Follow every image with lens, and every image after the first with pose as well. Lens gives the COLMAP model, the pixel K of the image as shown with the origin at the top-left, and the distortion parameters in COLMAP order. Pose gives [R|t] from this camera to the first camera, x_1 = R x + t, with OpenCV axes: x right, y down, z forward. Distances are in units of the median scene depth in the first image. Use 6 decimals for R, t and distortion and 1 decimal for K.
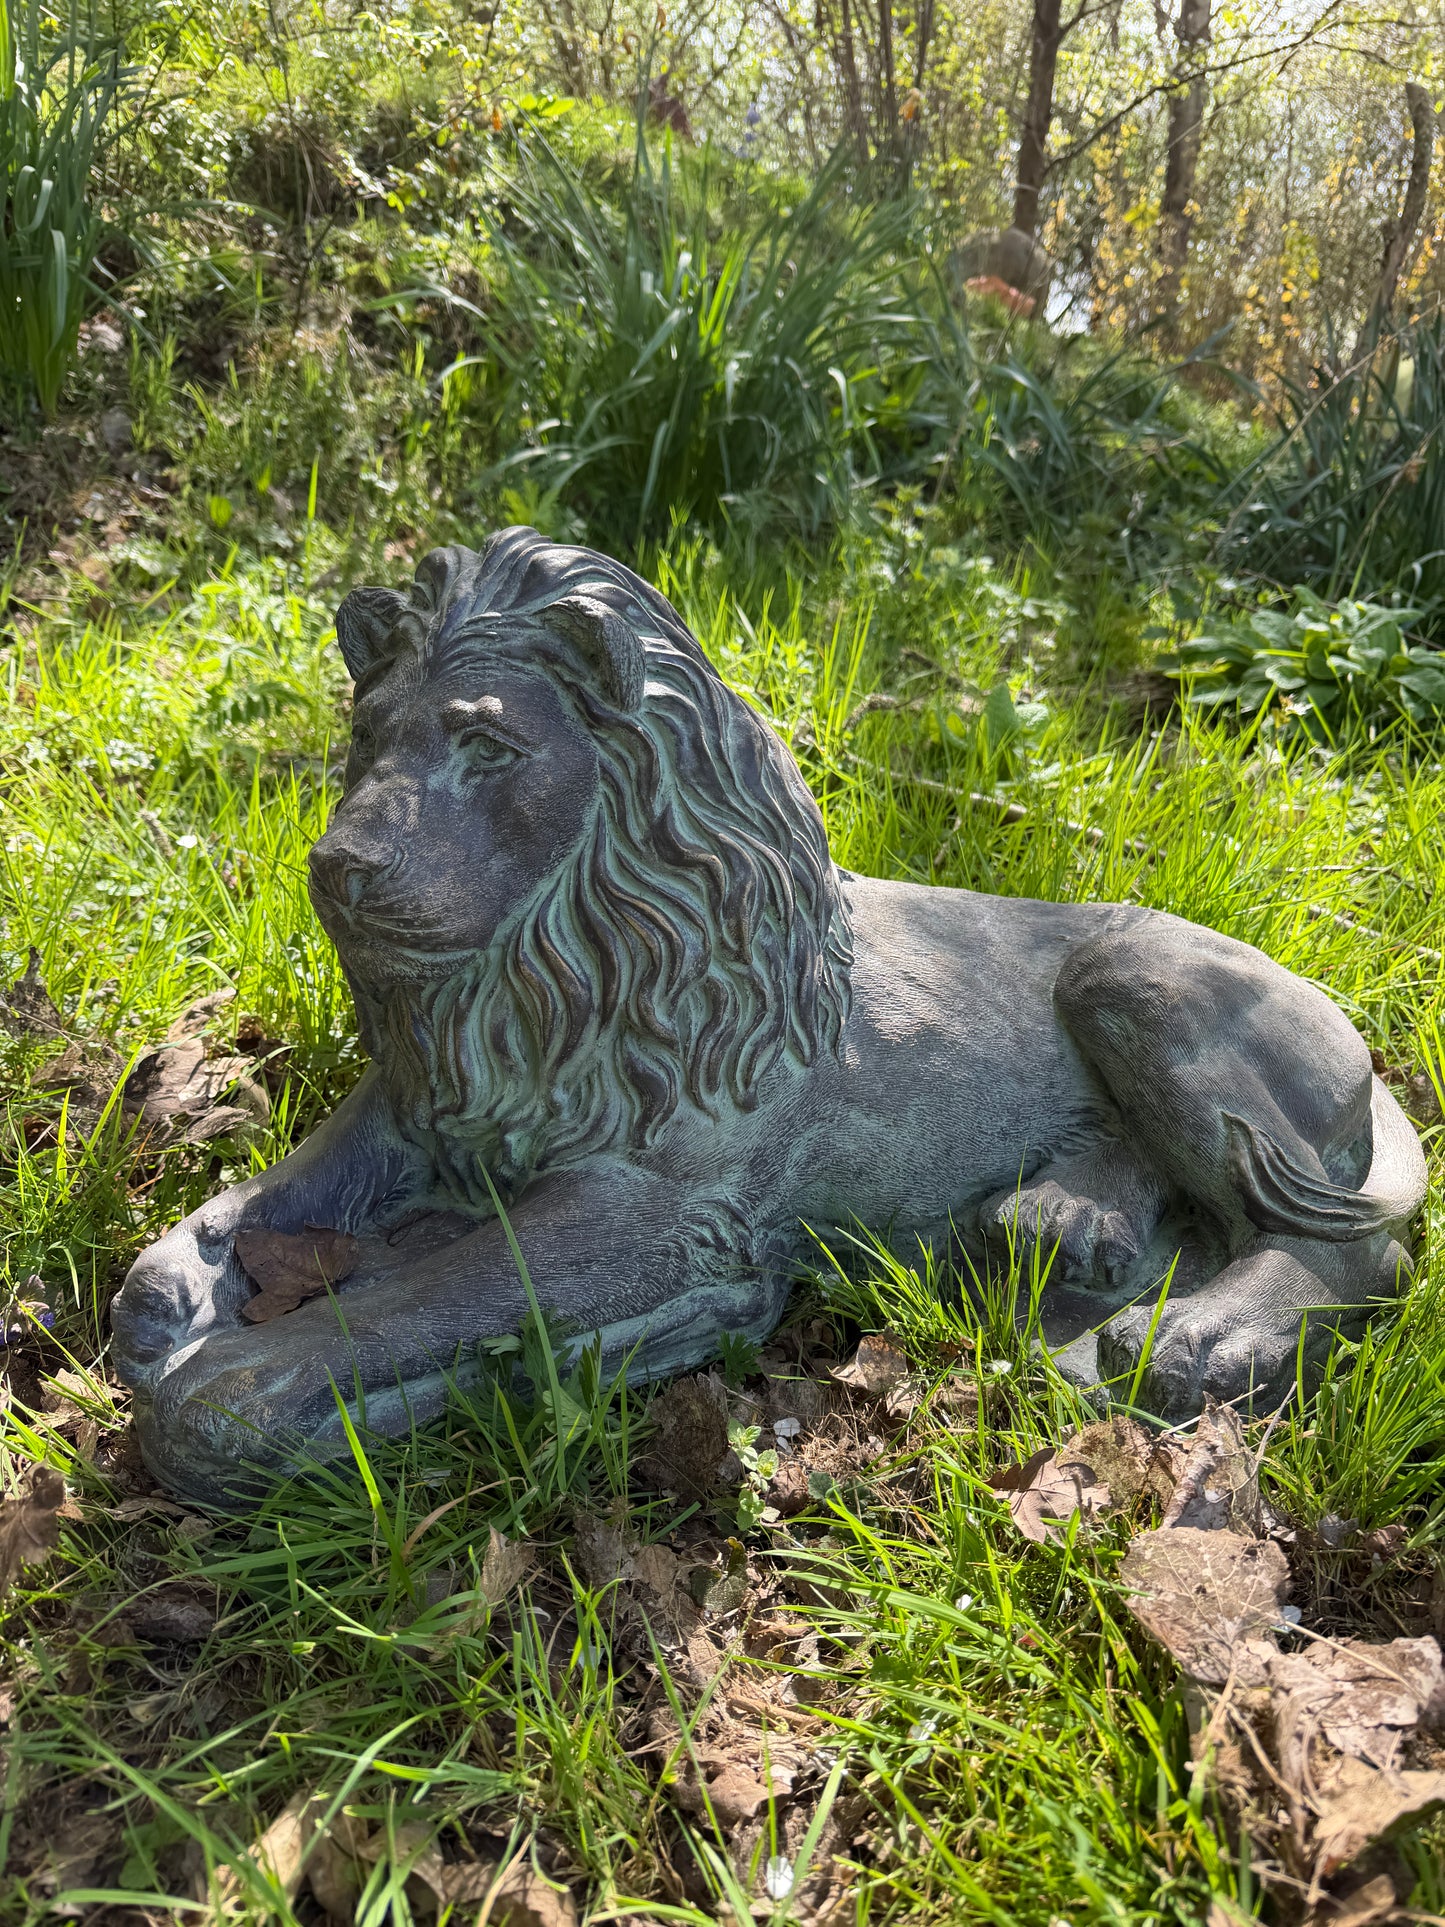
lens RADIAL K [[1399.5, 0, 722.5], [0, 1399.5, 963.5], [0, 0, 1]] dist [0.184851, -0.303796]
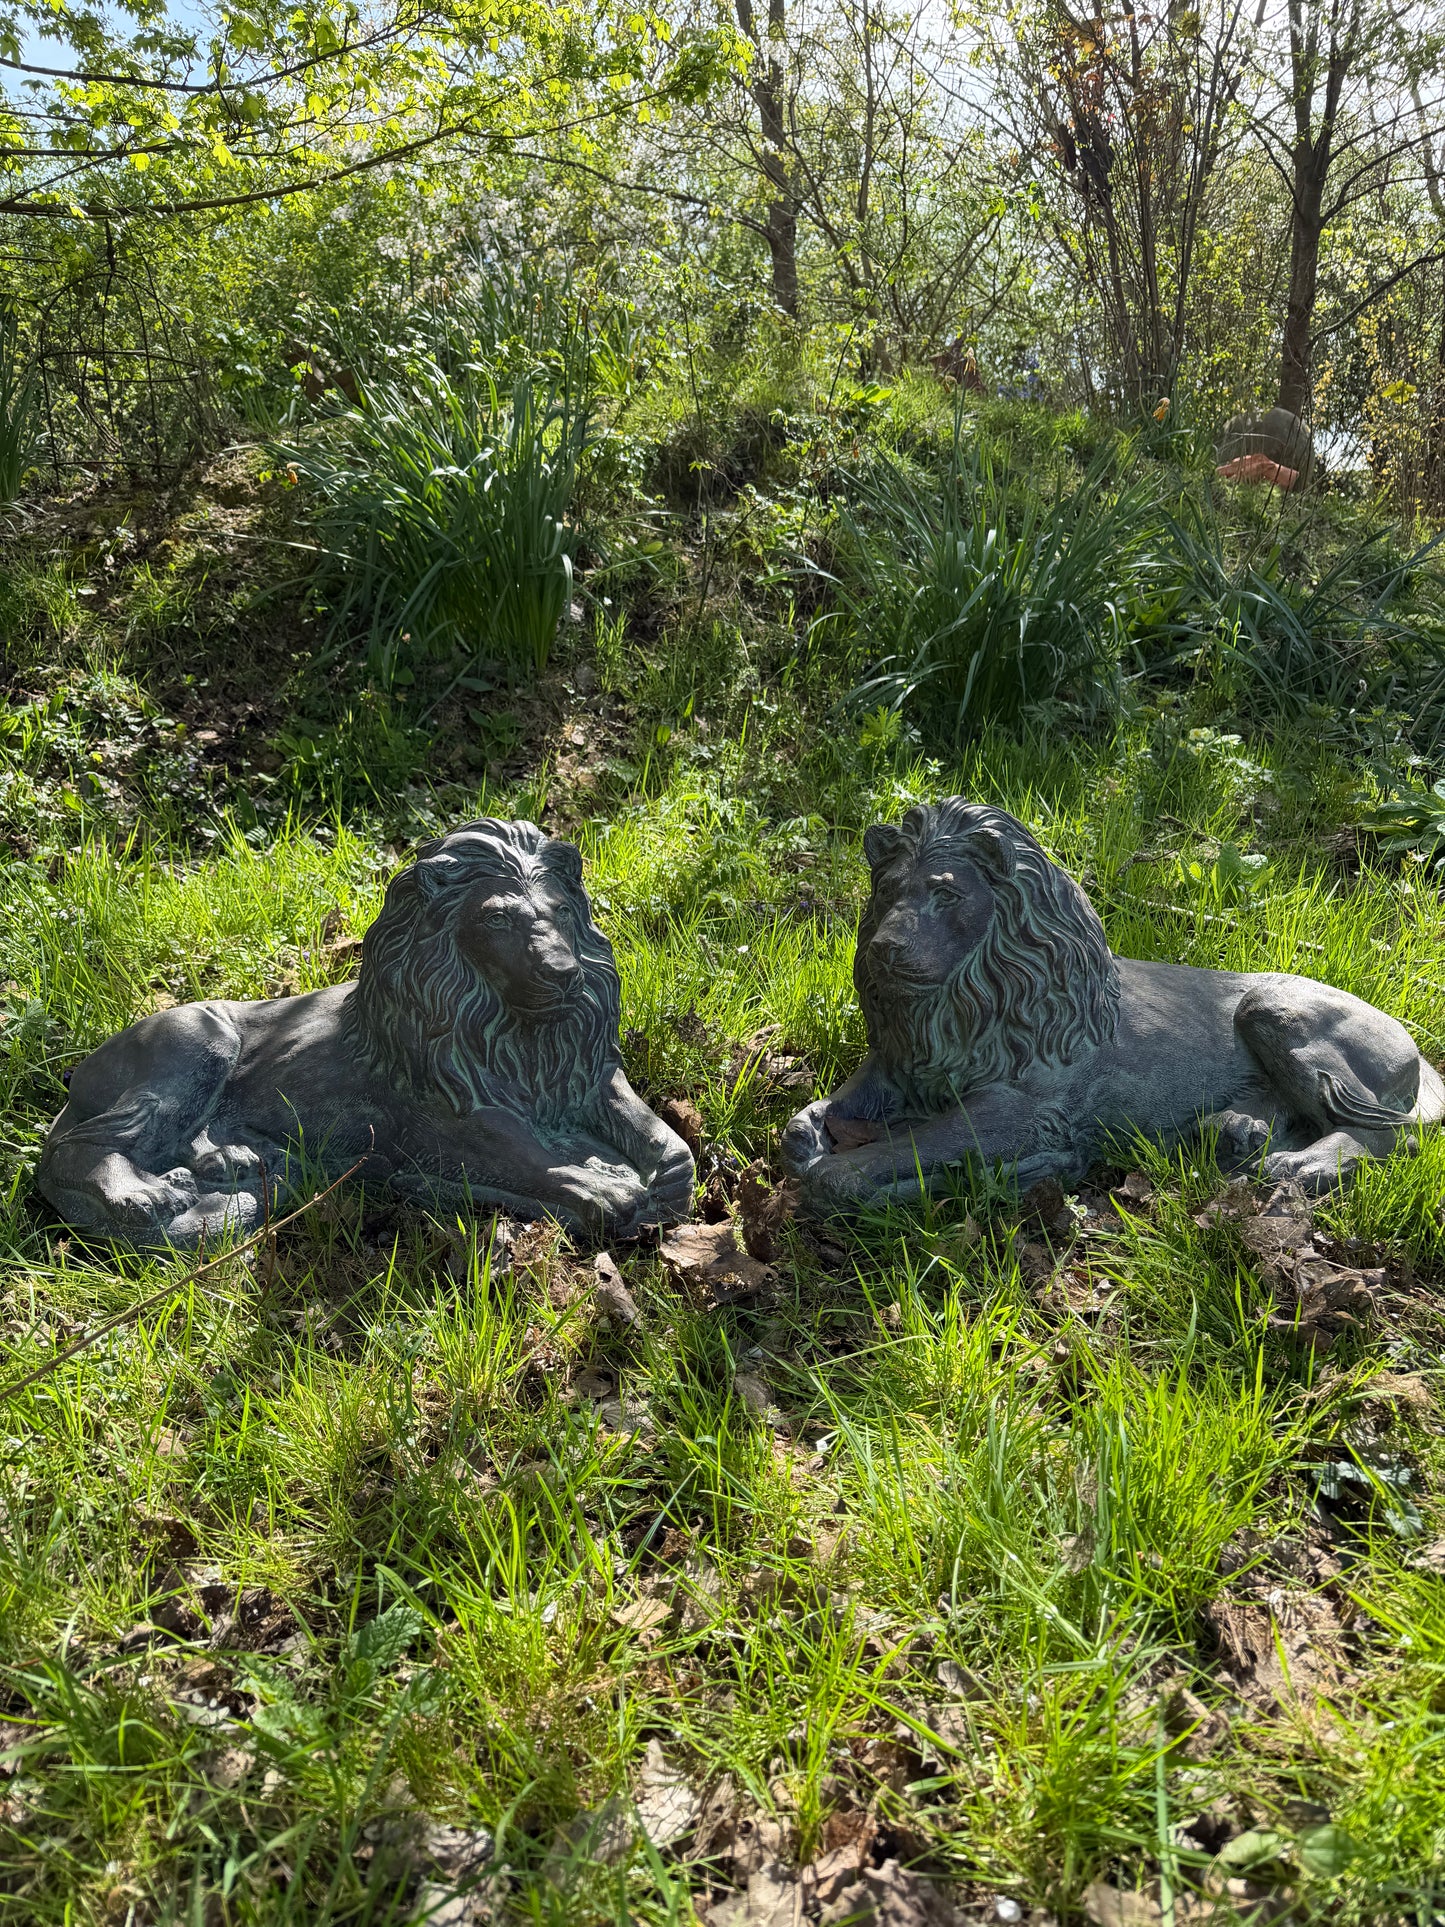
lens RADIAL K [[1399.5, 0, 722.5], [0, 1399.5, 963.5], [0, 0, 1]] dist [0.184851, -0.303796]
pose [[0.981693, -0.010034, -0.190206, -0.080726], [-0.008340, 0.995390, -0.095550, 0.155425], [0.190288, 0.095387, 0.977083, -1.121729]]
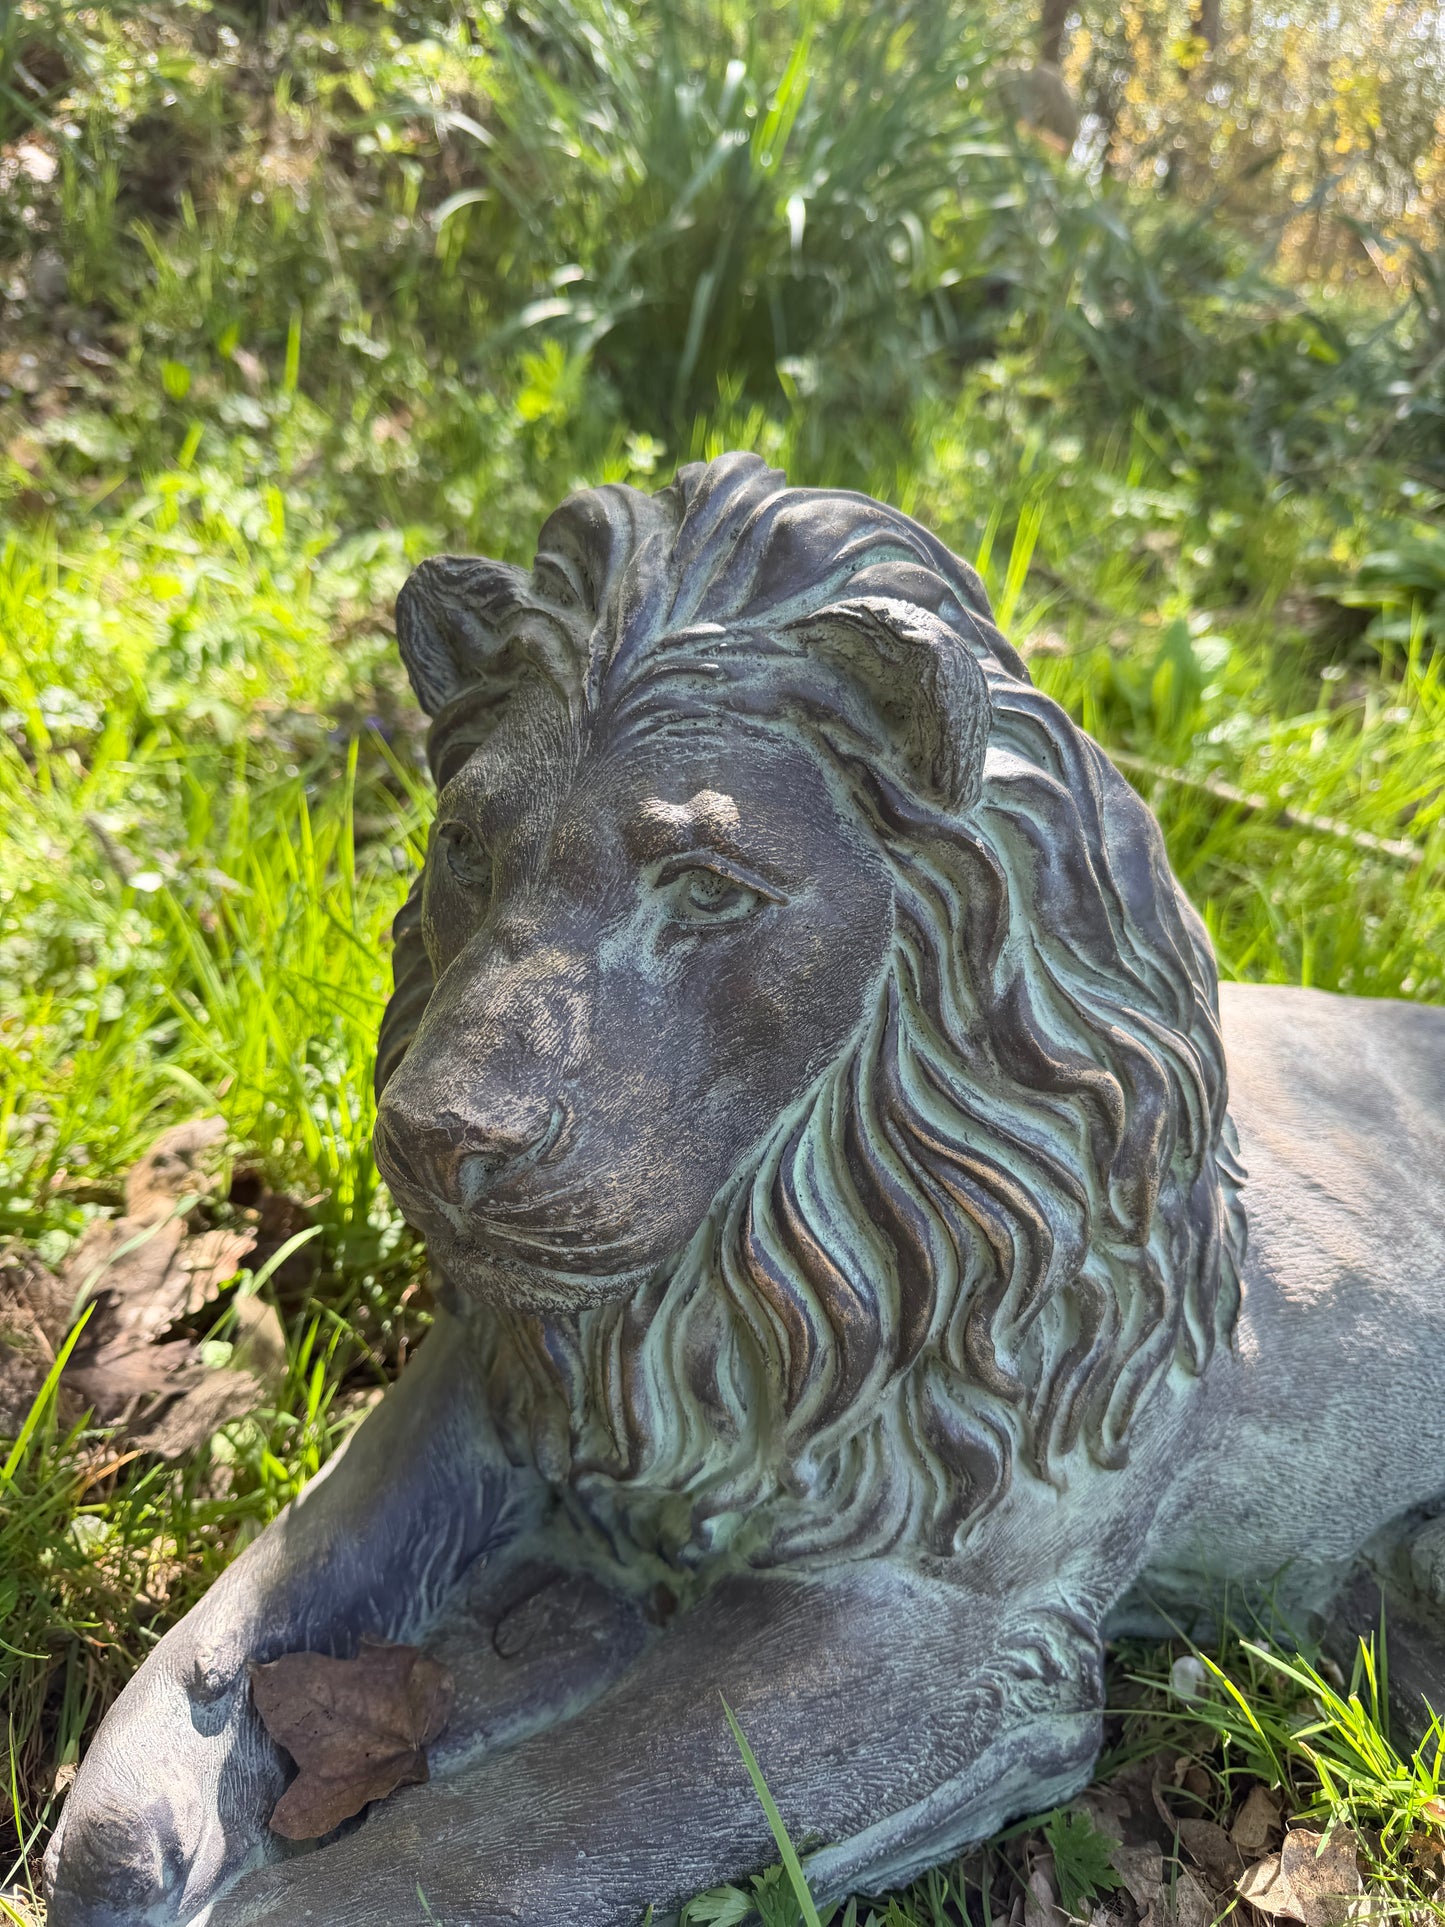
lens RADIAL K [[1422.6, 0, 730.8], [0, 1422.6, 977.1], [0, 0, 1]] dist [0.099263, -0.128716]
pose [[0.999747, 0.003012, 0.022286, -0.150895], [-0.004965, 0.996101, 0.088085, -0.148237], [-0.021934, -0.088173, 0.995864, 0.410957]]
